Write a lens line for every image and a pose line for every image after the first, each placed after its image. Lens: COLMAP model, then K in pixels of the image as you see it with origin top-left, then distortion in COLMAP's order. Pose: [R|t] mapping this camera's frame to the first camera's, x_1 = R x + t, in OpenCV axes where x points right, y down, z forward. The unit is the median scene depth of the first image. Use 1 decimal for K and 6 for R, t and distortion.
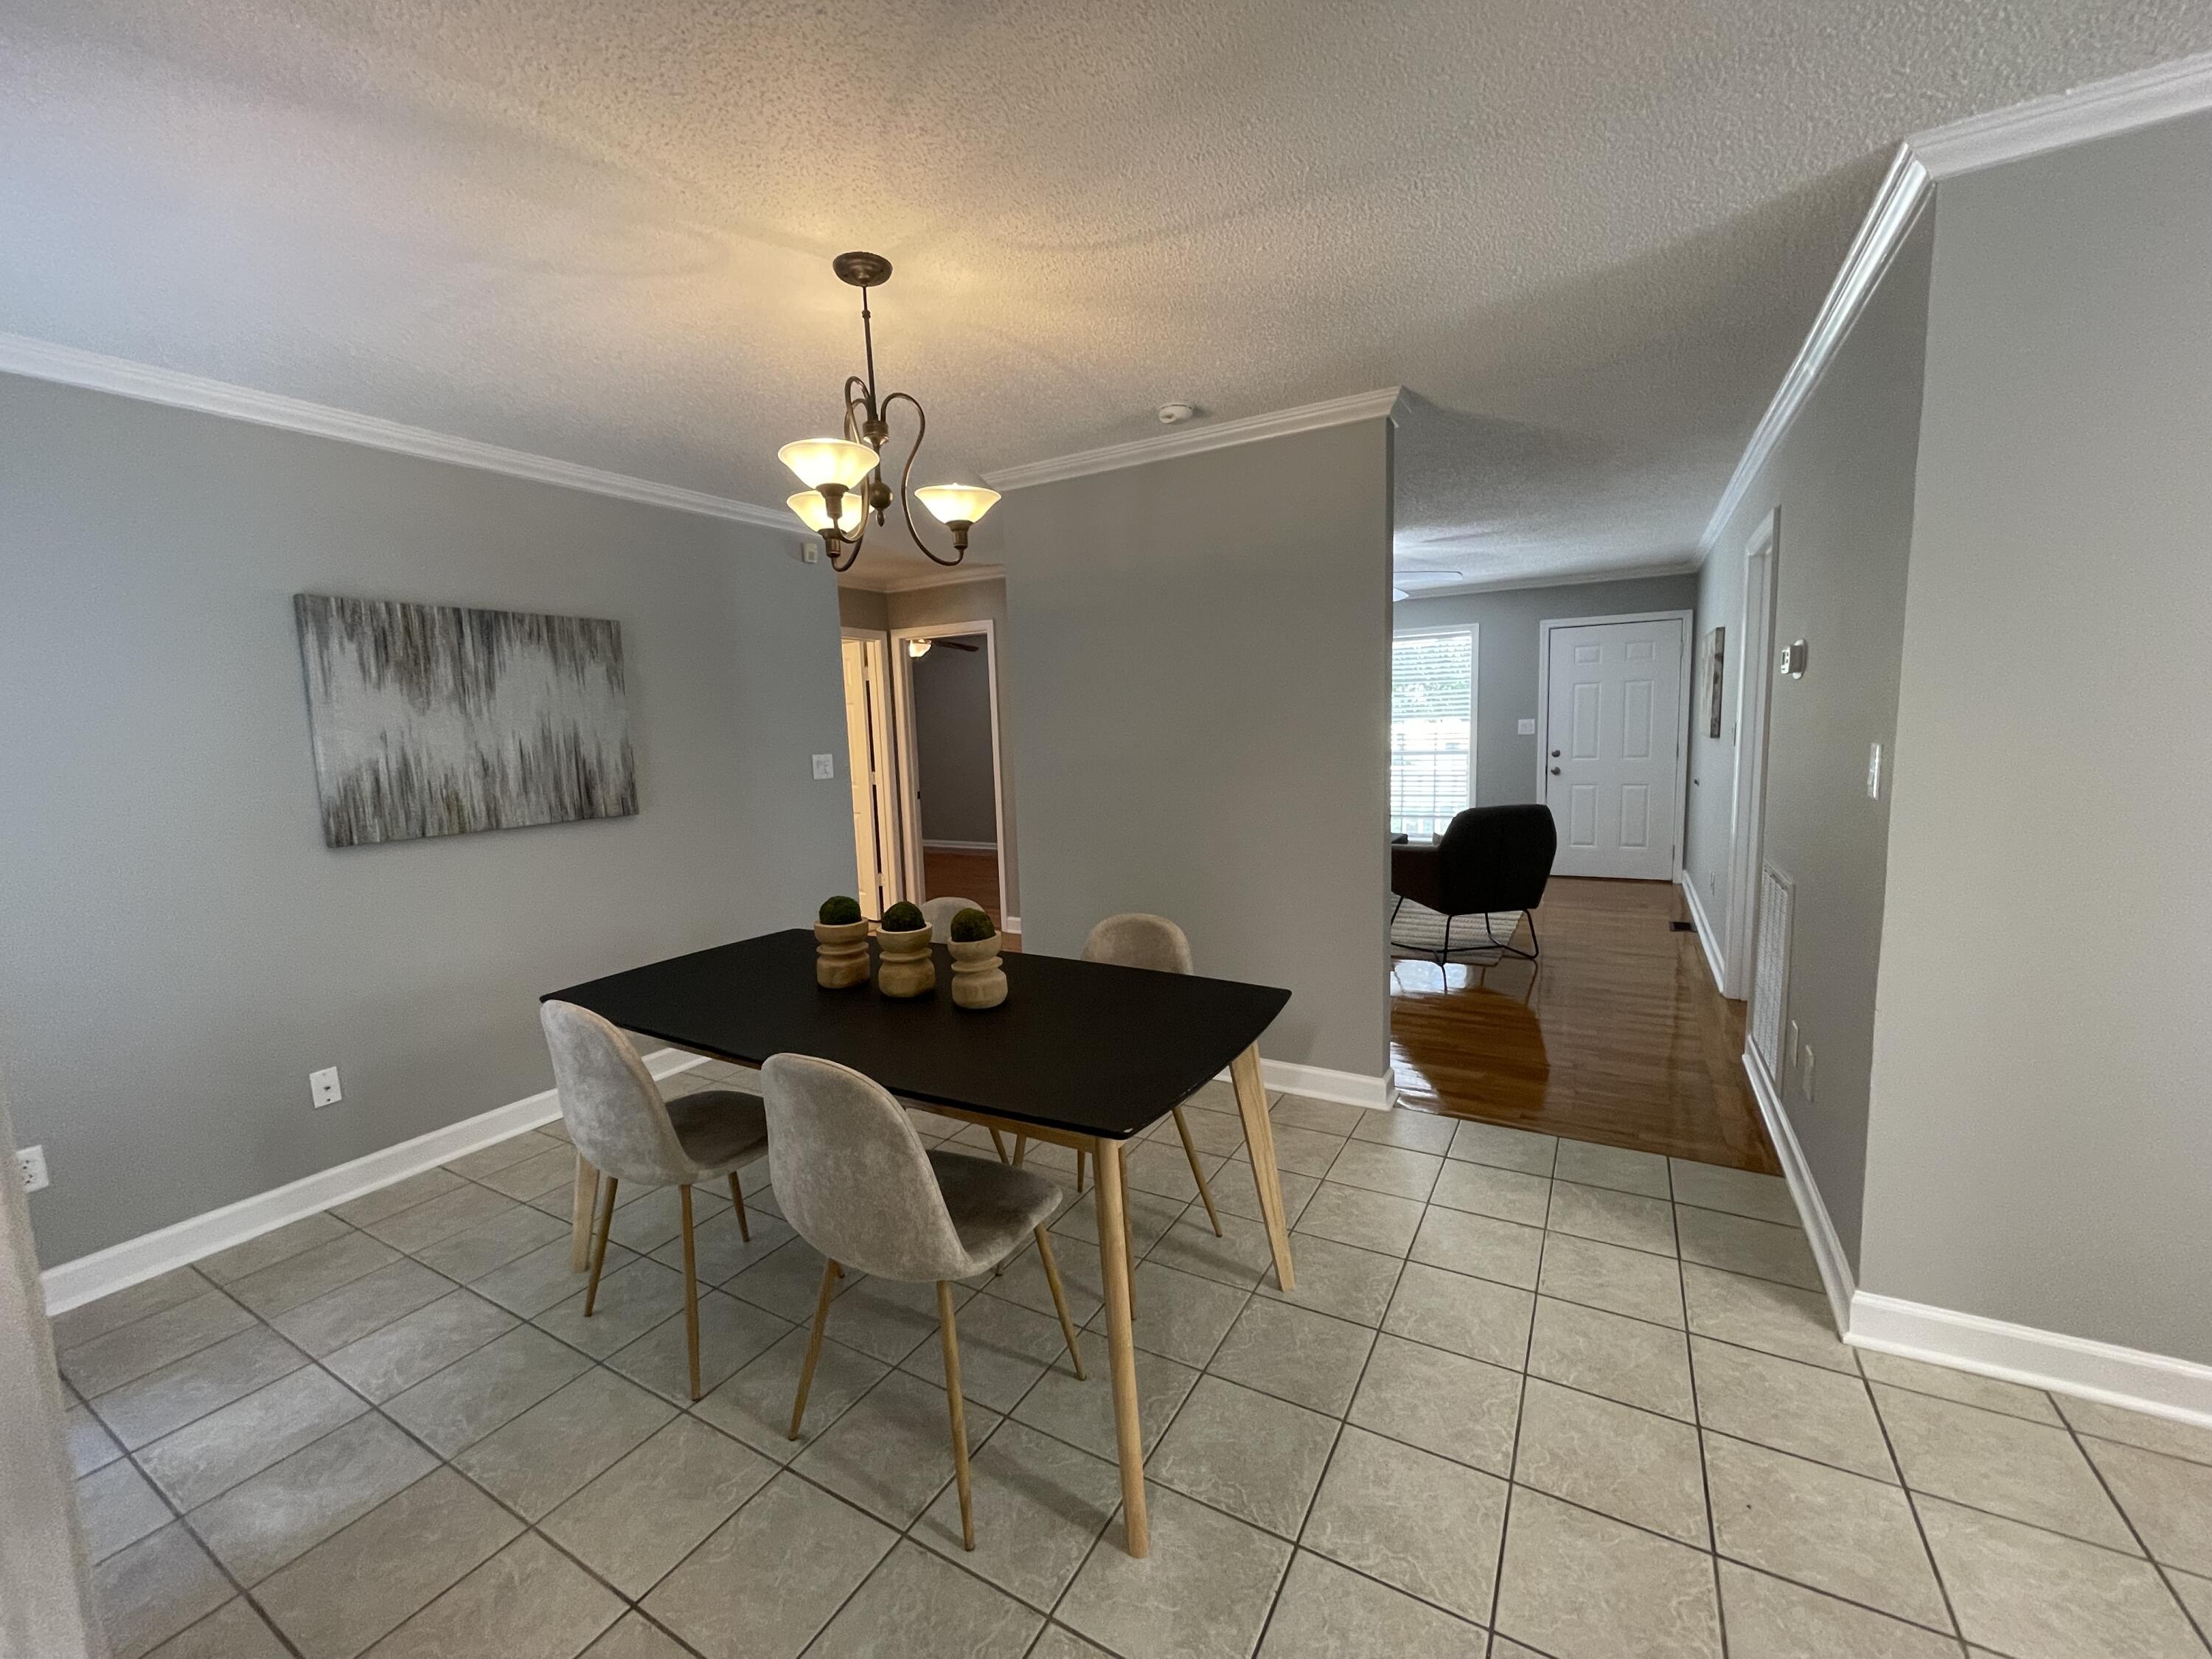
lens RADIAL K [[895.1, 0, 1112.6], [0, 895.1, 823.2], [0, 0, 1]] dist [0.000522, 0.000174]
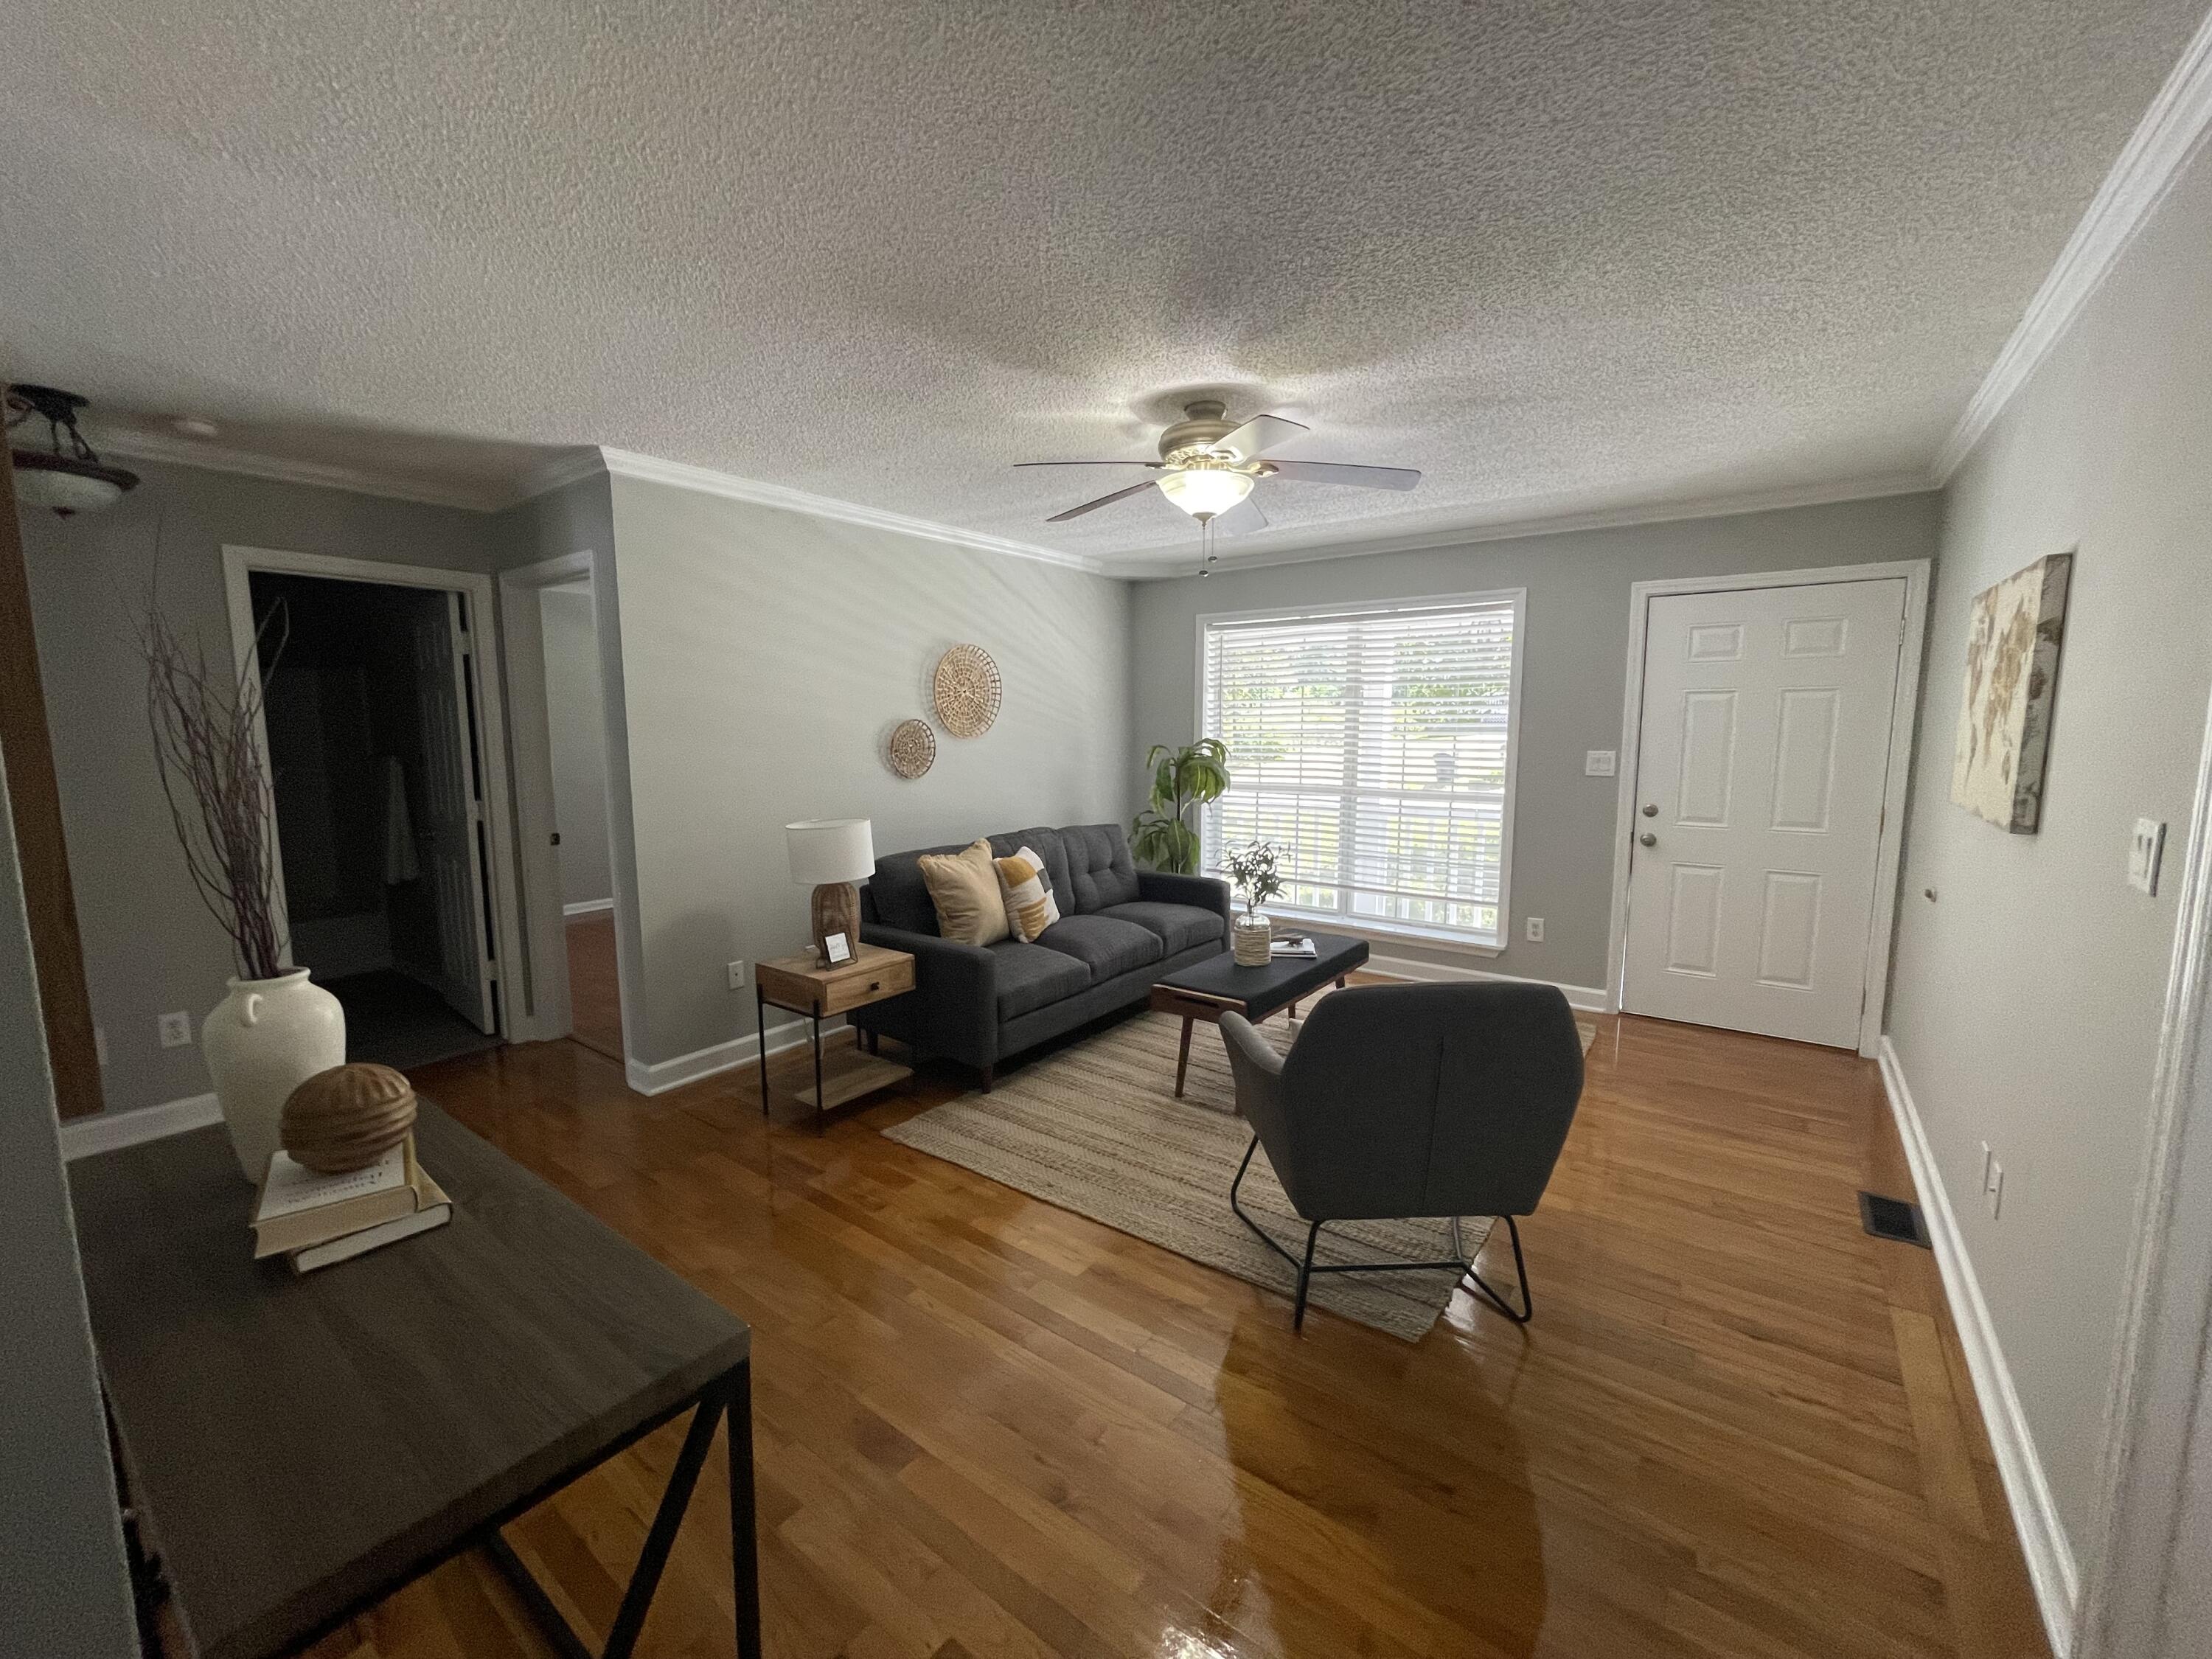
lens RADIAL K [[888.7, 0, 1102.6], [0, 888.7, 833.8], [0, 0, 1]] dist [-0.000042, 0.000192]
pose [[0.990807, 0.042828, -0.128325, 0.238602], [-0.041068, 0.999023, 0.016326, -0.064095], [0.128899, -0.010906, 0.991598, 0.417312]]
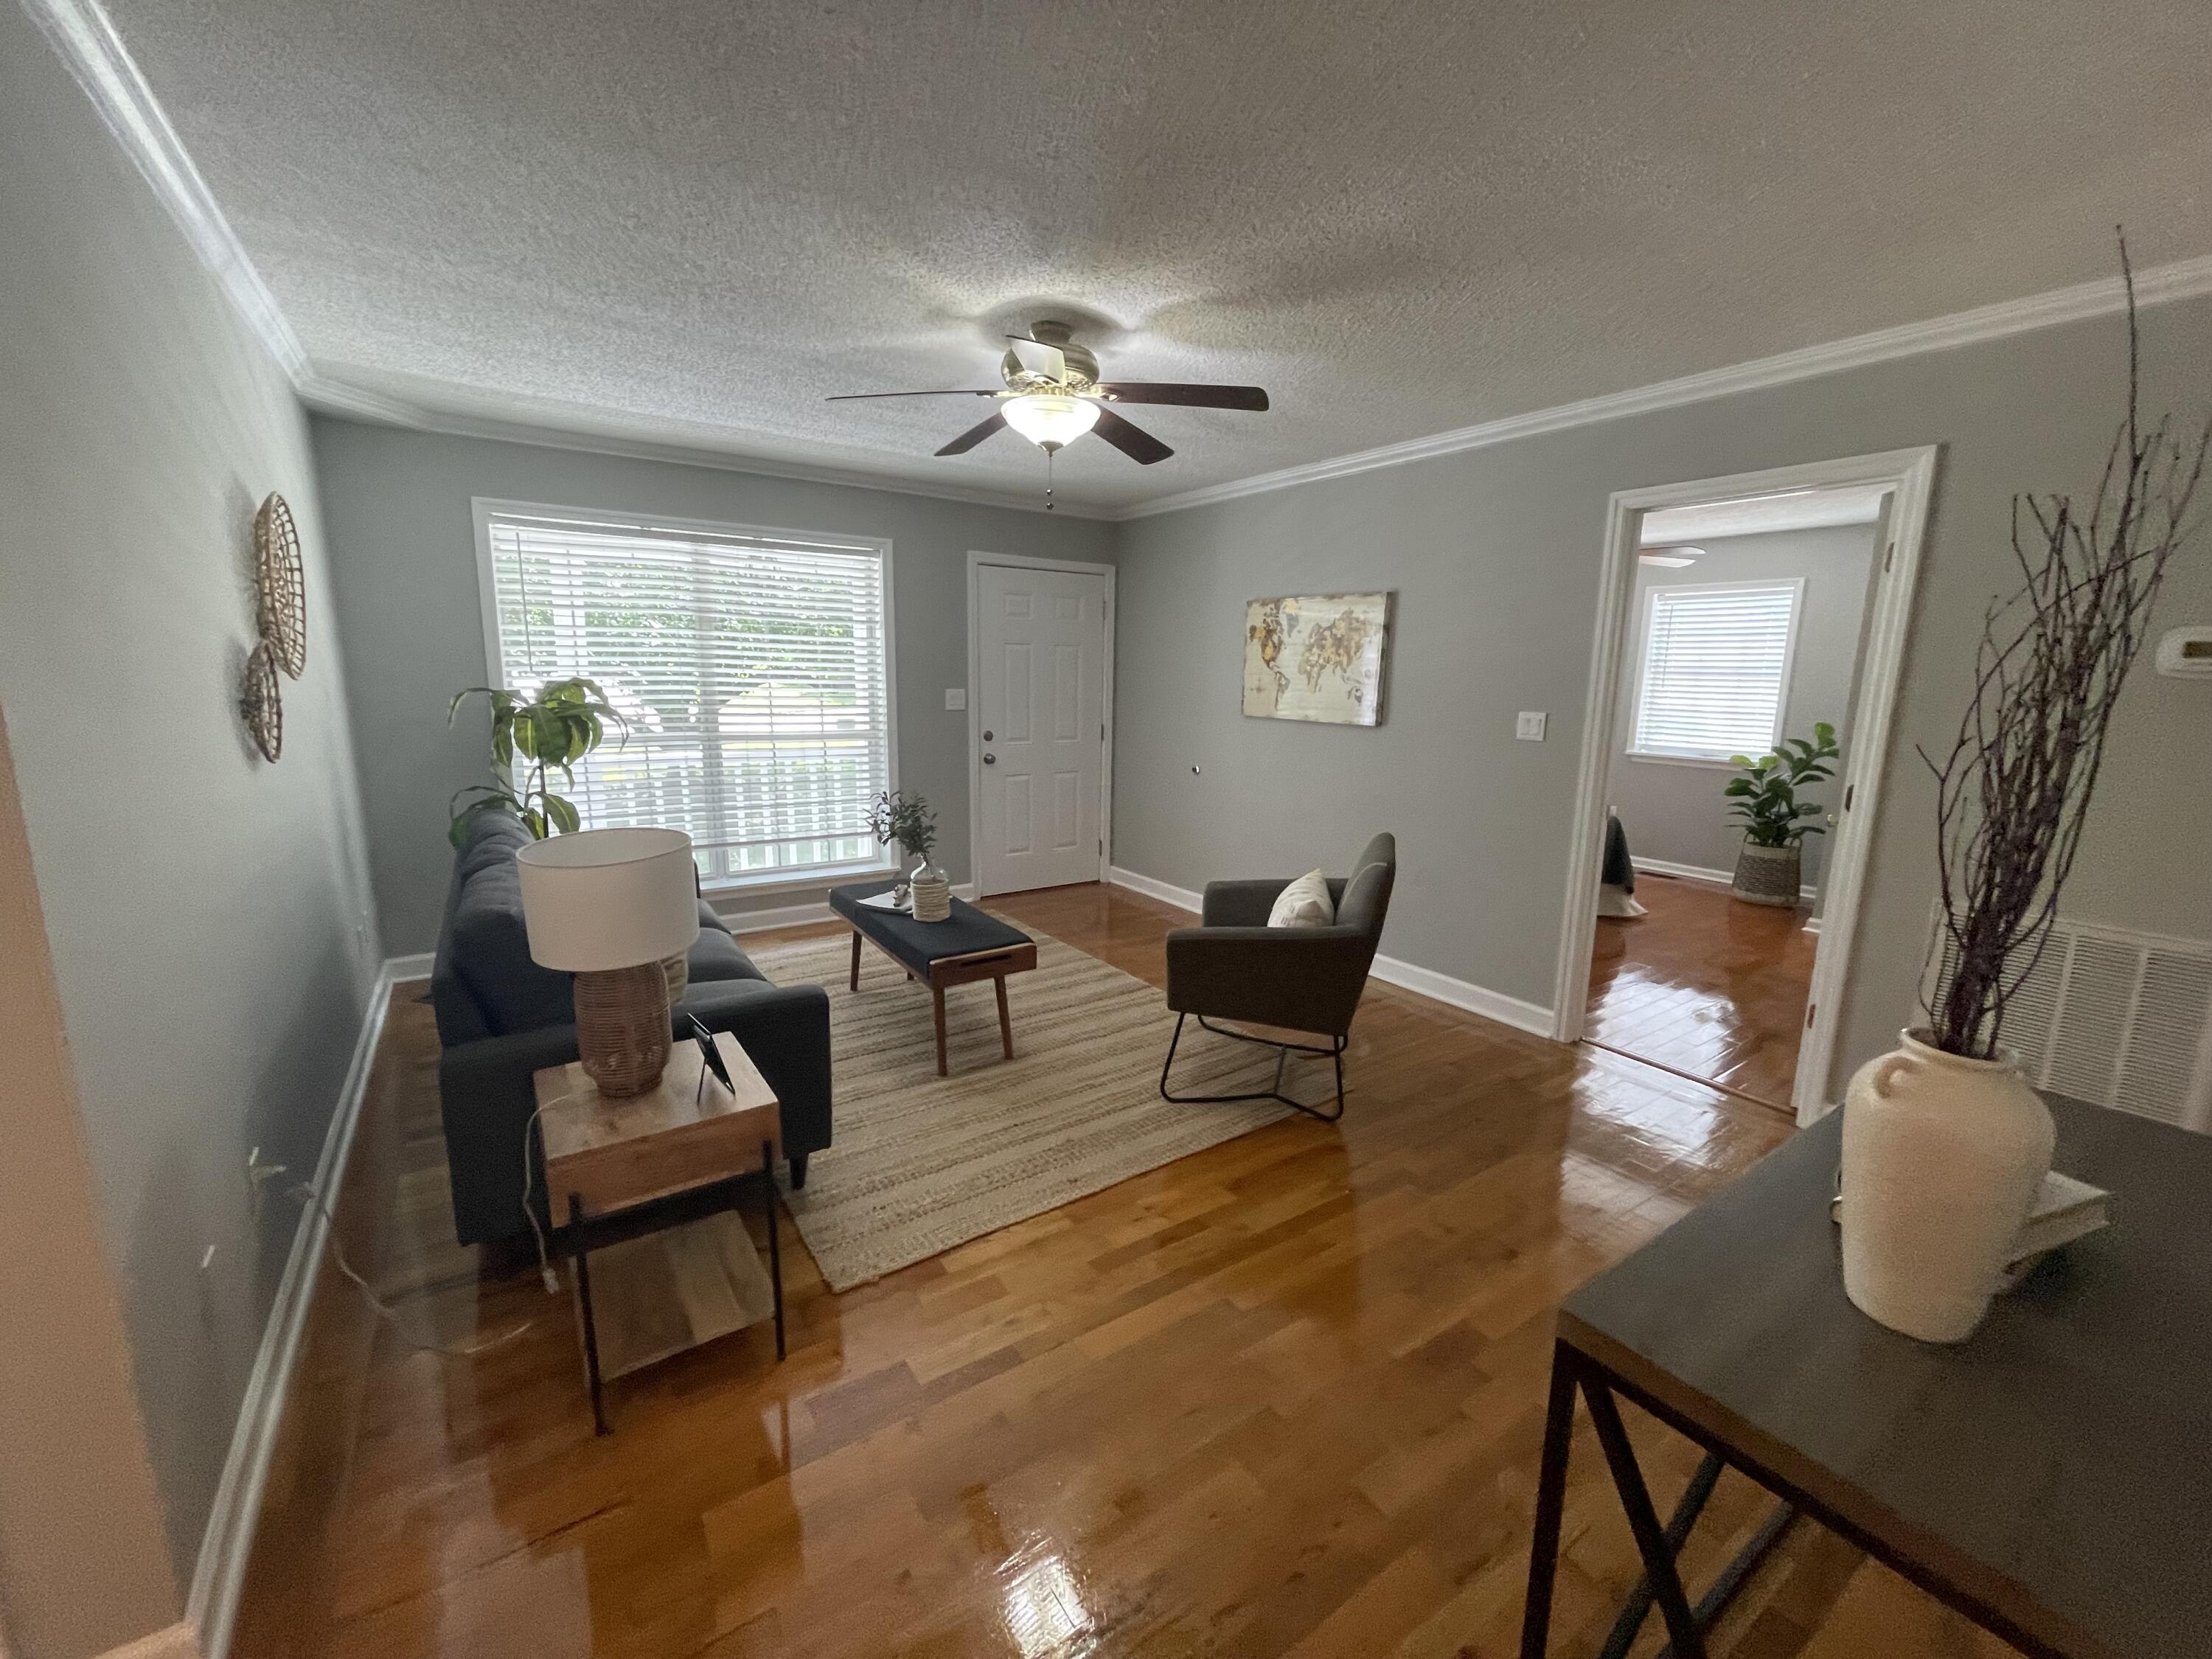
lens RADIAL K [[888.7, 0, 1102.6], [0, 888.7, 833.8], [0, 0, 1]] dist [-0.000042, 0.000192]
pose [[0.440050, -0.122085, 0.889635, -0.147106], [0.067584, 0.992408, 0.102759, -0.073896], [-0.895426, 0.014906, 0.444960, 0.650706]]
